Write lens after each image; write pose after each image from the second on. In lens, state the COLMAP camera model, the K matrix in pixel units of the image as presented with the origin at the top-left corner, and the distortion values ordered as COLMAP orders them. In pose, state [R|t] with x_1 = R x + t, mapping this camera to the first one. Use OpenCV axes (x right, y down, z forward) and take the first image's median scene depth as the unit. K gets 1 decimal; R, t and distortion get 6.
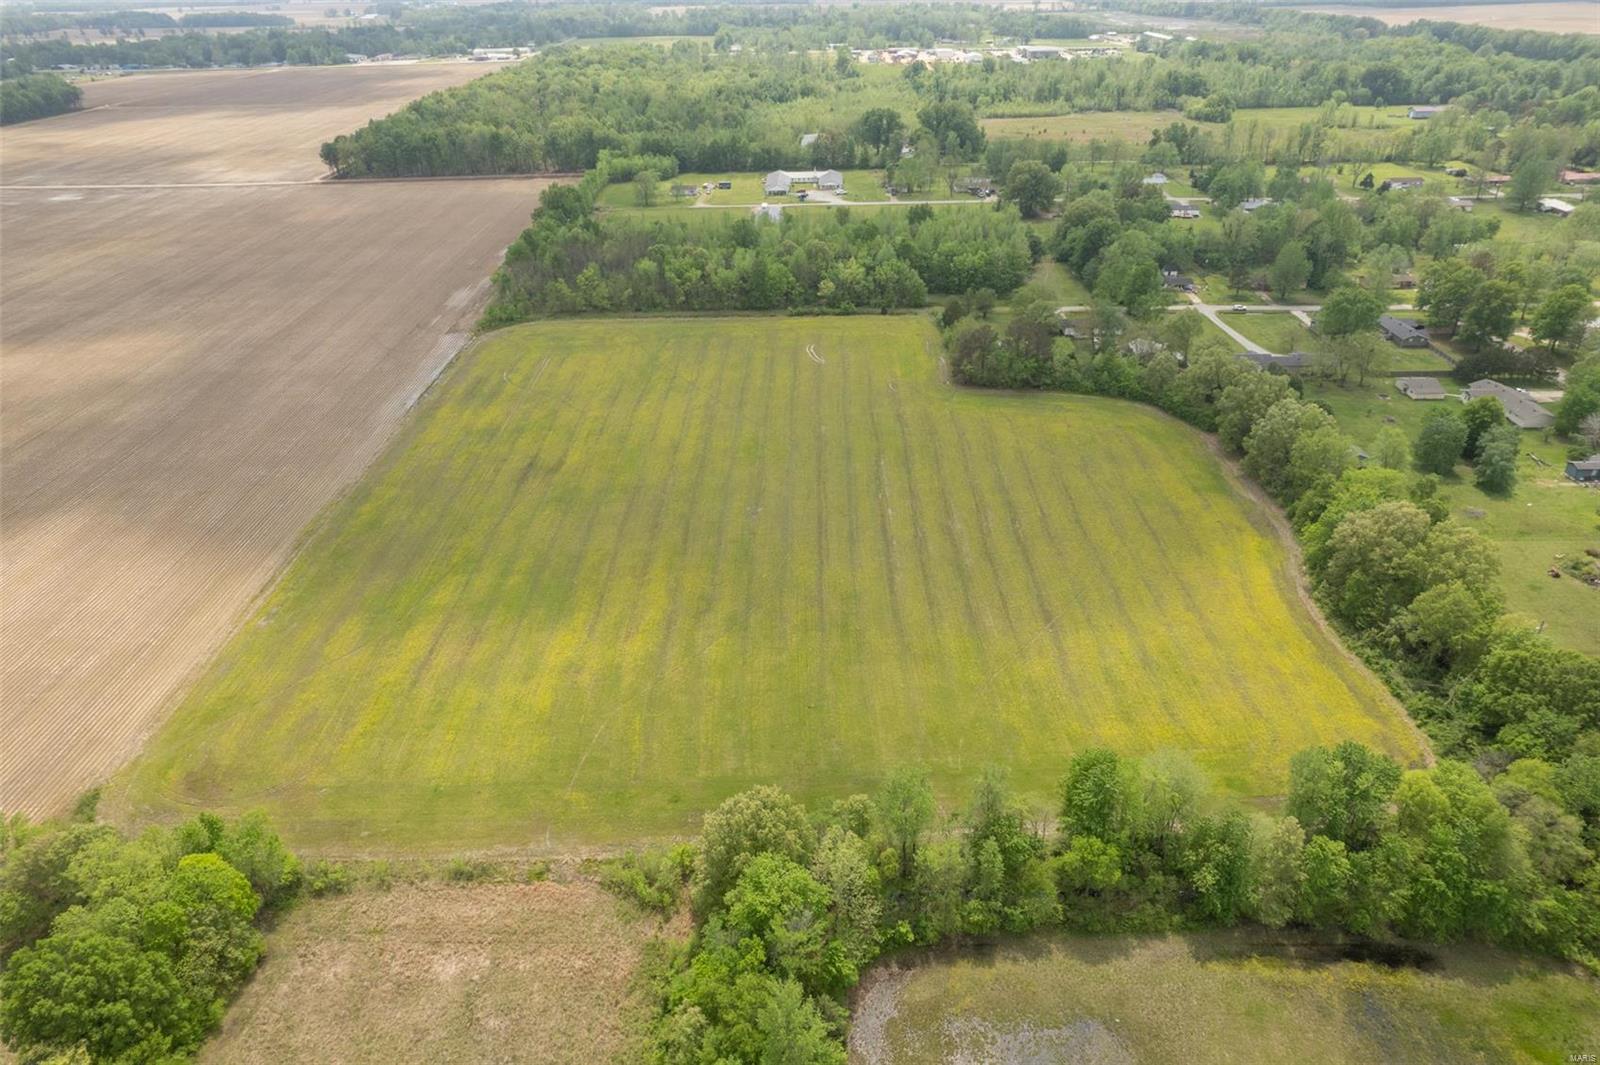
lens RADIAL K [[1063.5, 0, 794.6], [0, 1063.5, 503.5], [0, 0, 1]] dist [-0.086392, 0.091164]
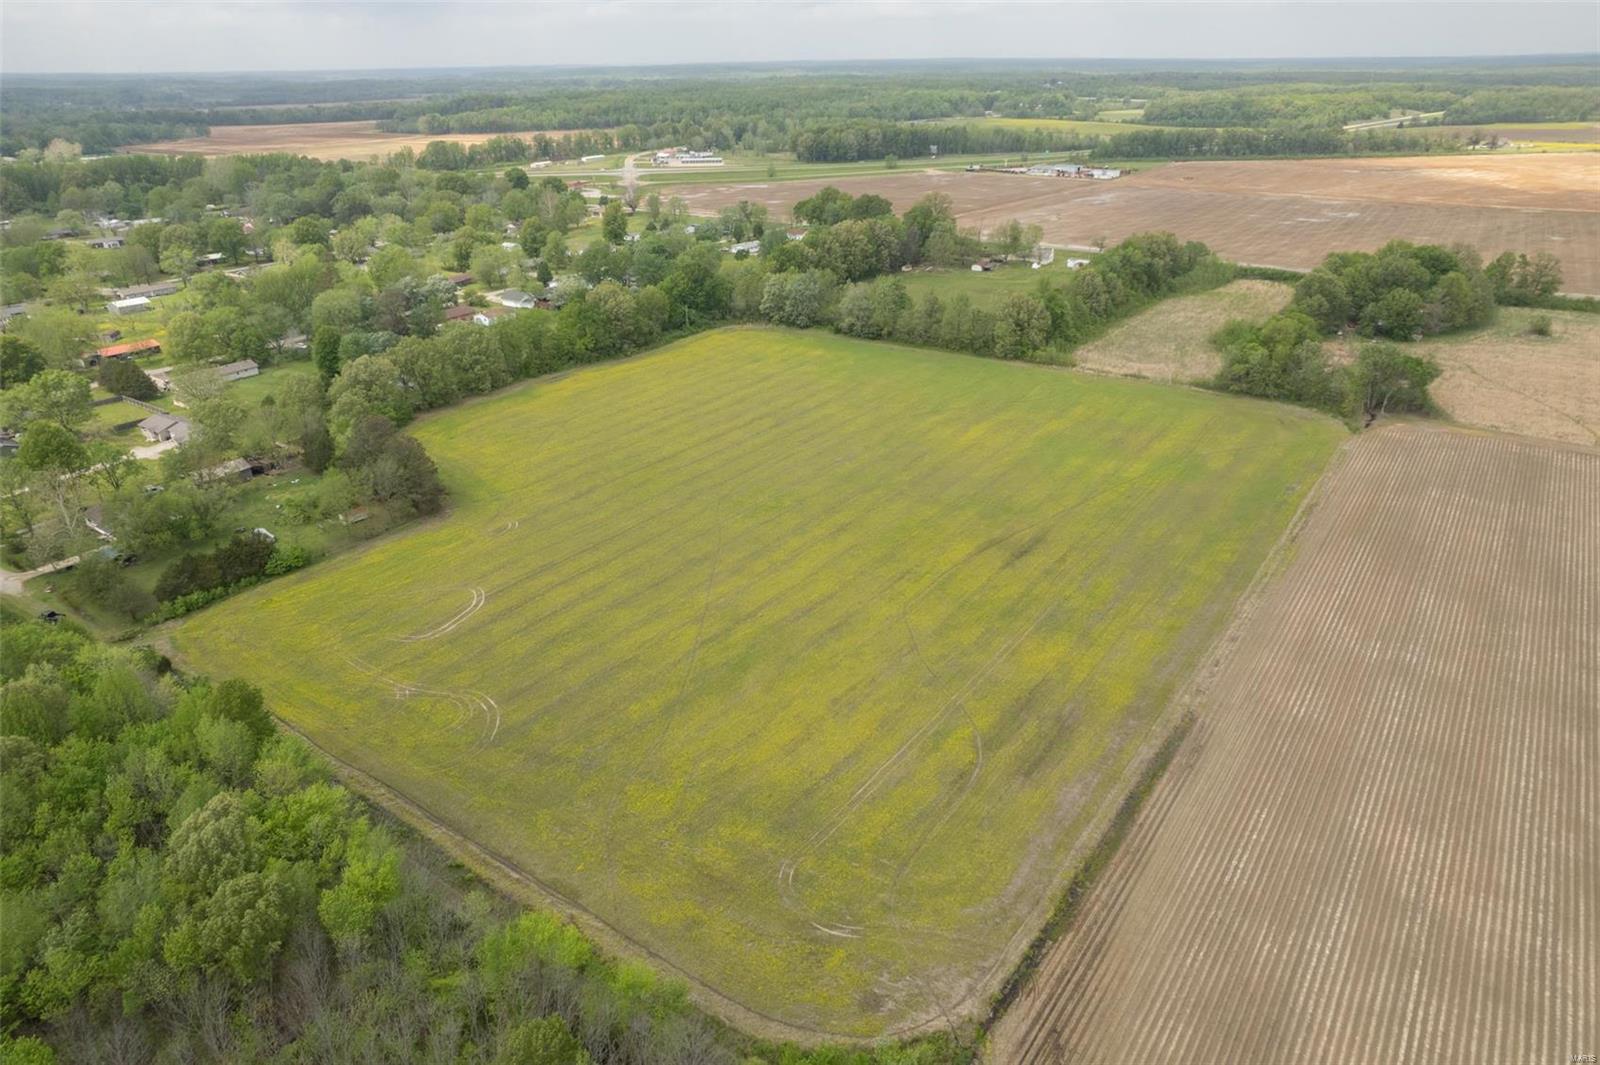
lens RADIAL K [[1041.9, 0, 798.7], [0, 1041.9, 539.8], [0, 0, 1]] dist [-0.081251, 0.073707]
pose [[-0.822882, -0.209239, 0.528284, -0.379401], [0.291959, 0.641917, 0.709016, -0.463028], [-0.487468, 0.737673, -0.467132, 1.044879]]
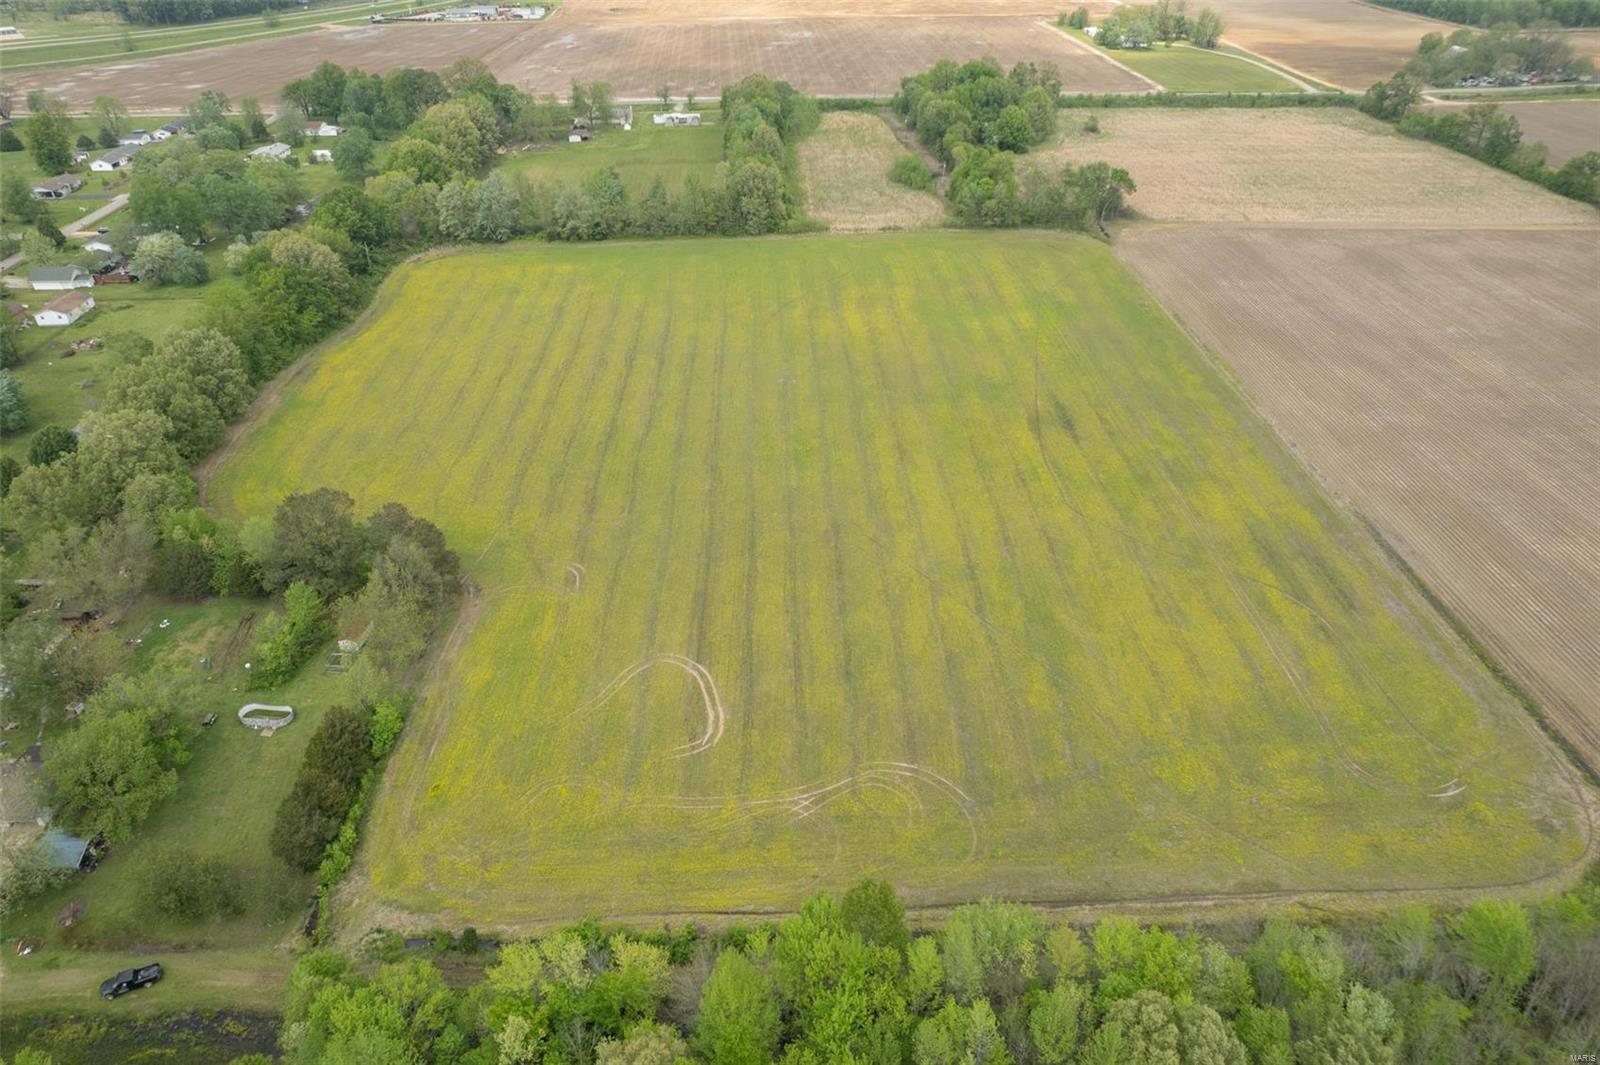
lens RADIAL K [[1041.9, 0, 798.7], [0, 1041.9, 539.8], [0, 0, 1]] dist [-0.081251, 0.073707]
pose [[-0.998281, 0.054633, -0.021225, -0.013922], [0.007384, 0.476487, 0.879151, -0.512477], [0.058144, 0.877483, -0.476071, 1.058574]]
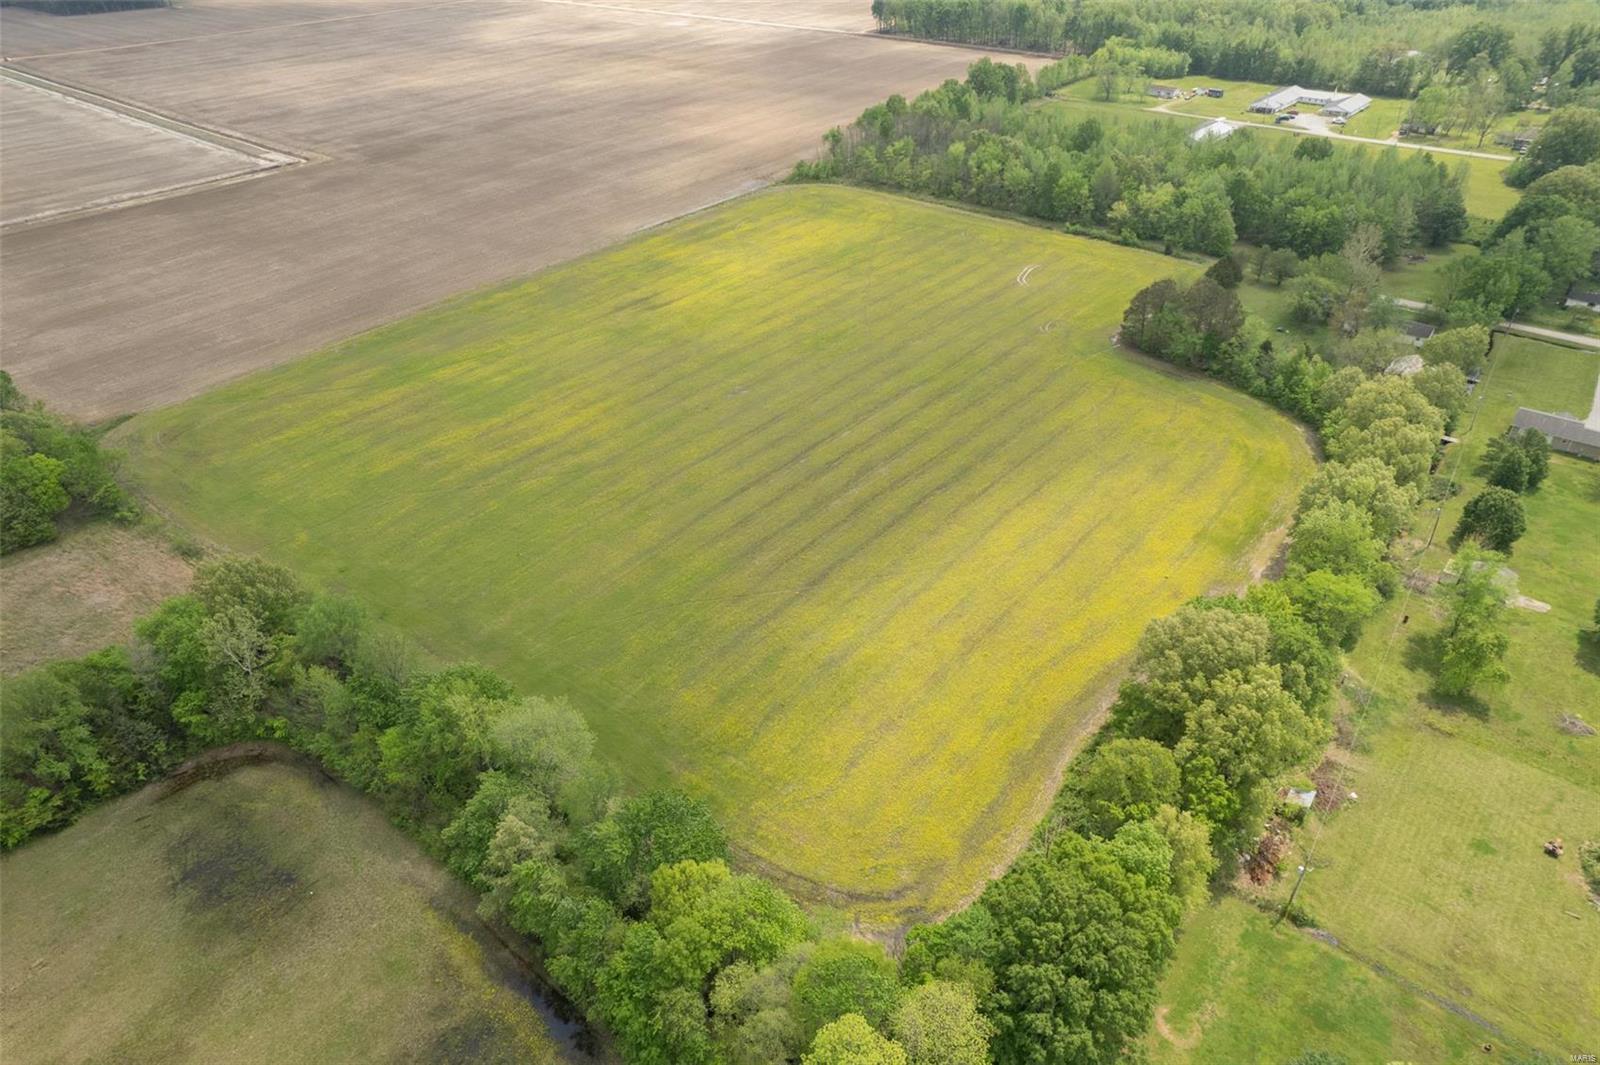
lens RADIAL K [[1063.5, 0, 794.6], [0, 1063.5, 503.5], [0, 0, 1]] dist [-0.086392, 0.091164]
pose [[0.778641, 0.343084, -0.525367, 0.364764], [-0.292300, 0.939210, 0.180124, -0.057036], [0.555228, 0.013313, 0.831592, 0.146171]]
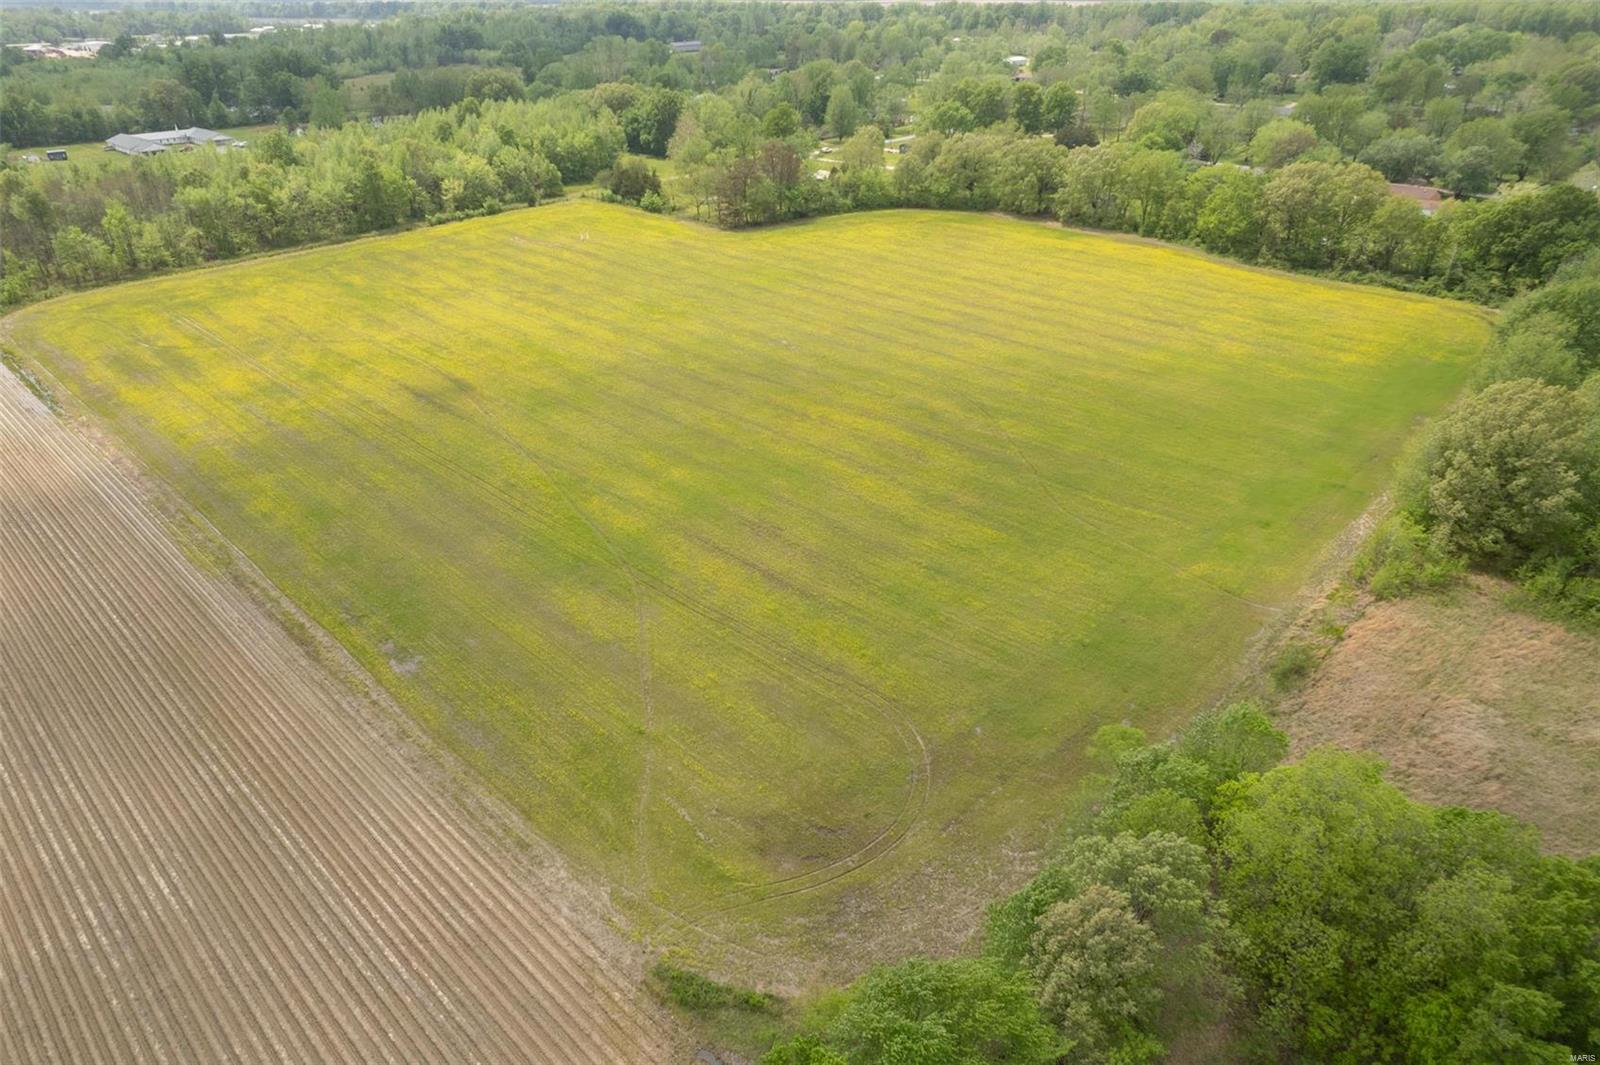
lens RADIAL K [[1041.9, 0, 798.7], [0, 1041.9, 539.8], [0, 0, 1]] dist [-0.081251, 0.073707]
pose [[0.696361, -0.338387, 0.632910, -0.380835], [0.332079, 0.933708, 0.133839, 0.029868], [-0.636243, 0.116976, 0.762569, 0.275491]]
